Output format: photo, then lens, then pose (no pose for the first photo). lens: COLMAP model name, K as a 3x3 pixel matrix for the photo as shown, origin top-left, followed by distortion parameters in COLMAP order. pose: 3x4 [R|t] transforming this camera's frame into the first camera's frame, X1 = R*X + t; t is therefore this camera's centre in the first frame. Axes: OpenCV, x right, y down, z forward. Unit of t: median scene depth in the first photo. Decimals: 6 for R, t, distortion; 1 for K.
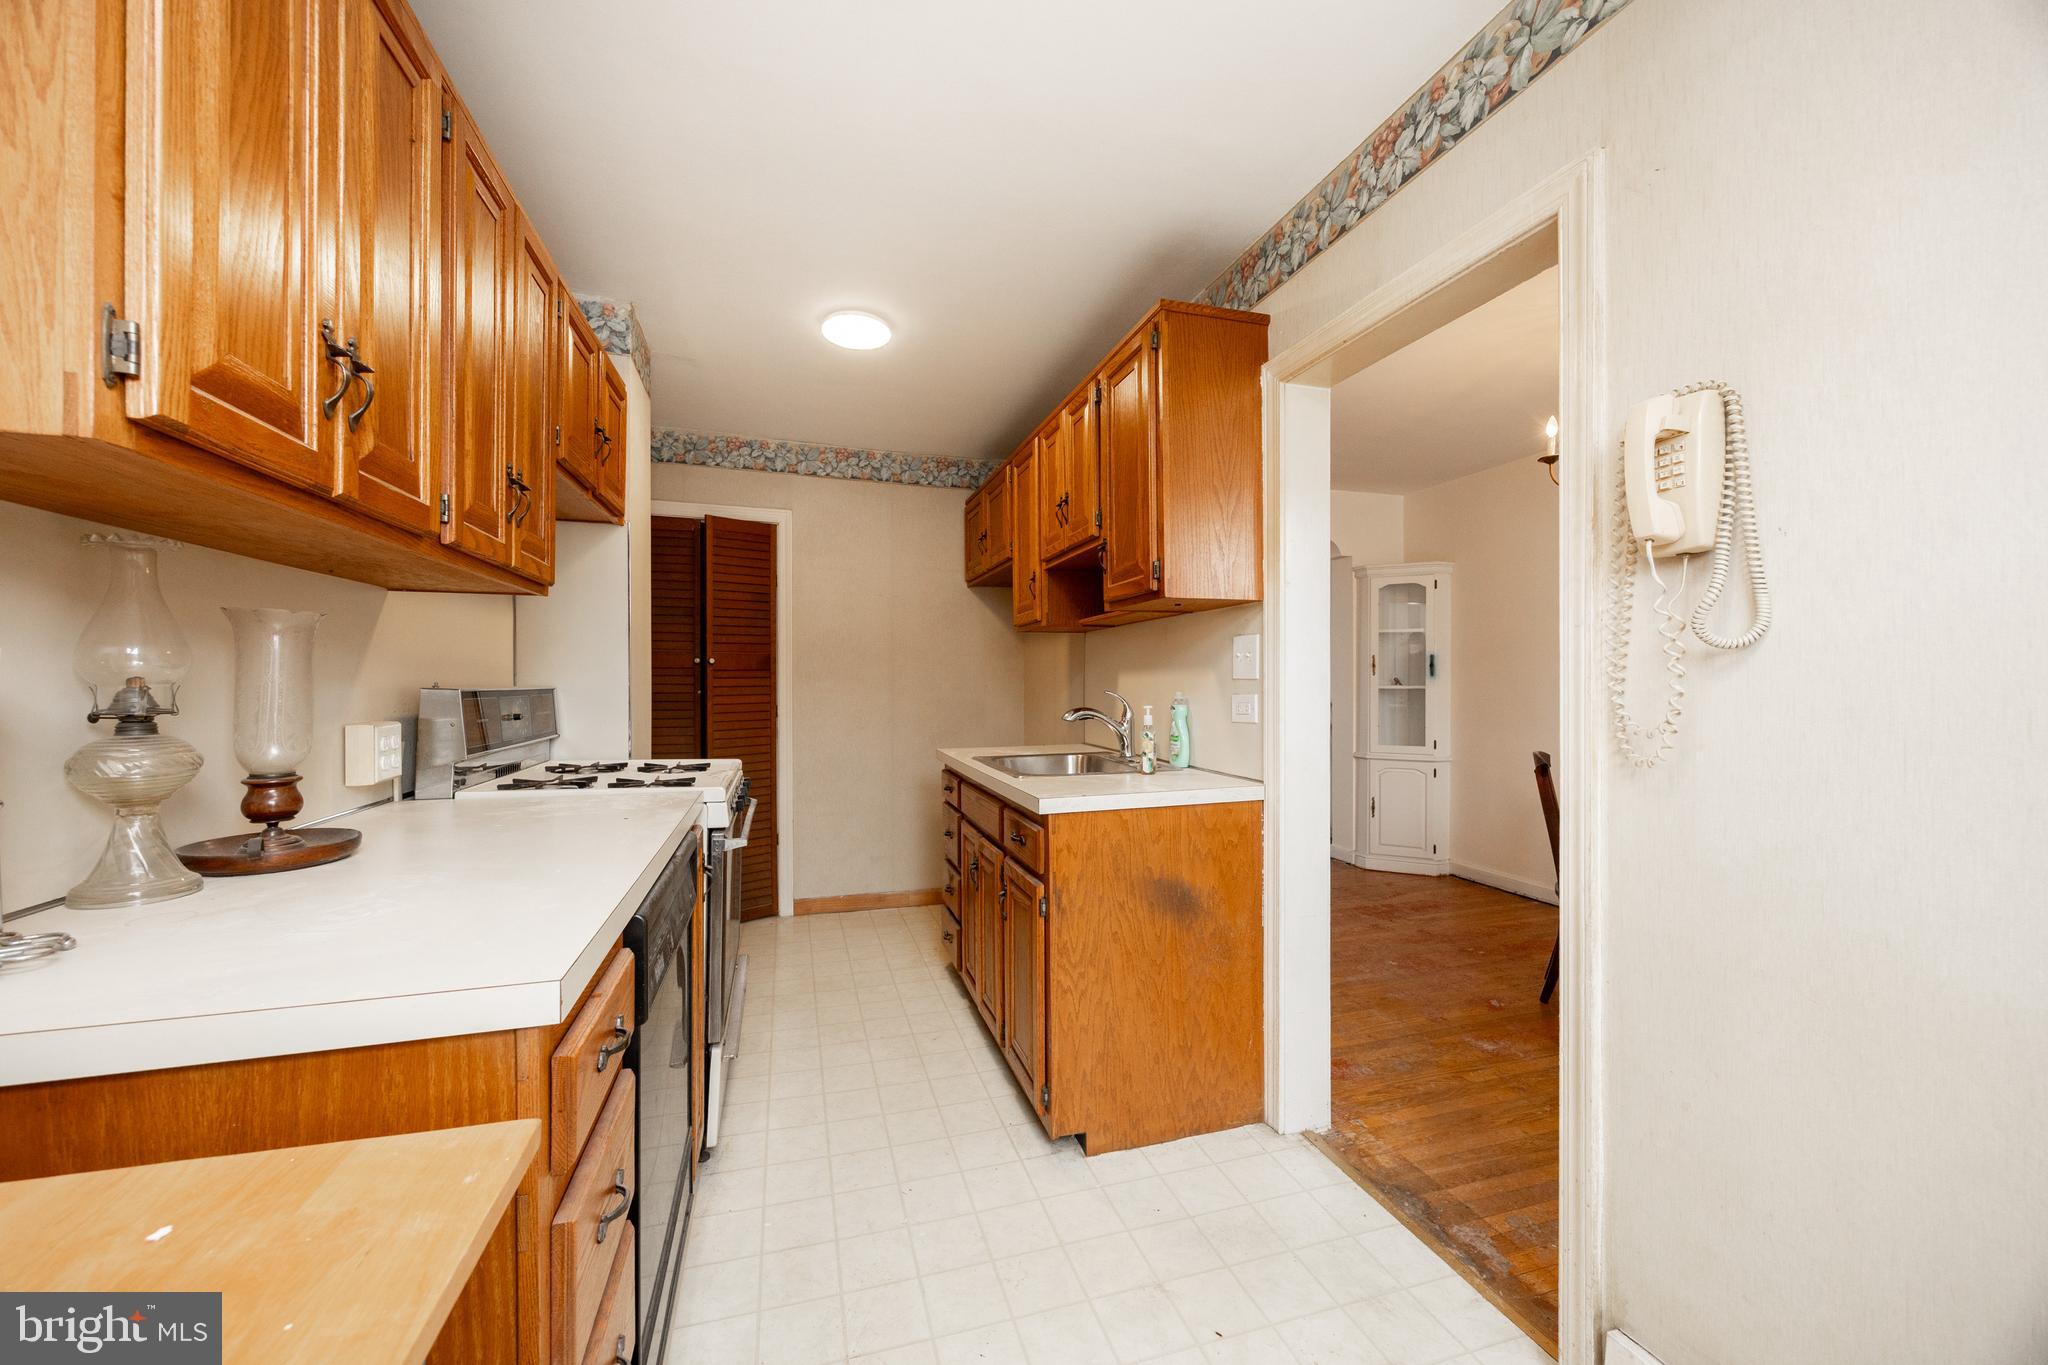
lens RADIAL K [[772.7, 0, 1026.5], [0, 772.7, 678.6], [0, 0, 1]] dist [-0.006038, 0.000286]
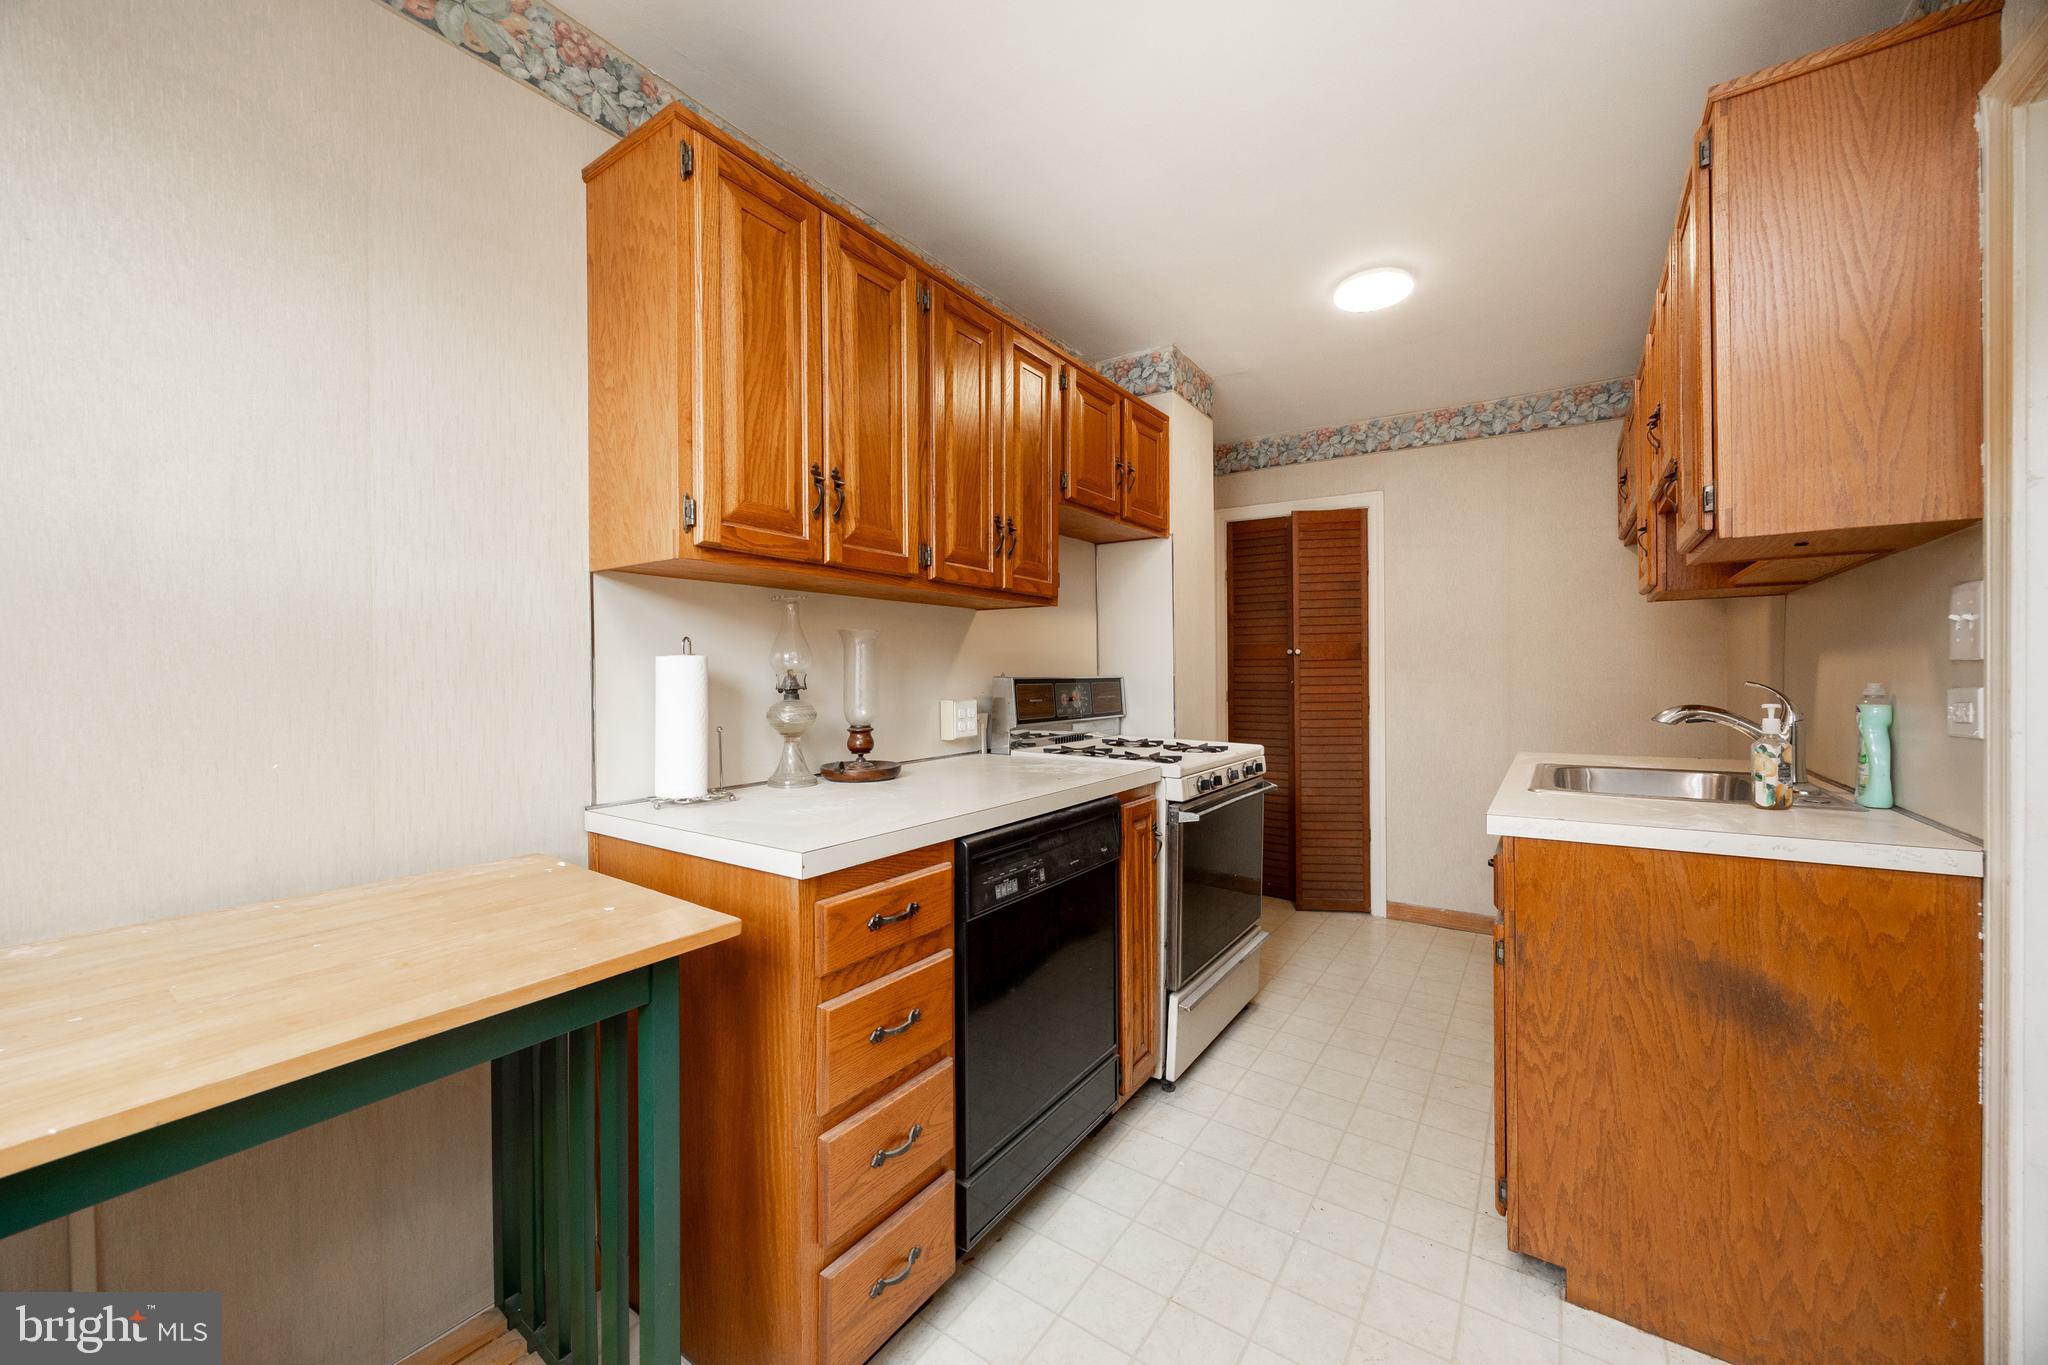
lens RADIAL K [[773.4, 0, 1019.4], [0, 773.4, 678.5], [0, 0, 1]] dist [-0.003118, -0.000093]
pose [[0.618438, 0.001289, -0.785832, 0.318978], [0.007032, 0.999950, 0.007175, 0.005274], [0.785802, -0.009963, 0.618398, 0.117892]]
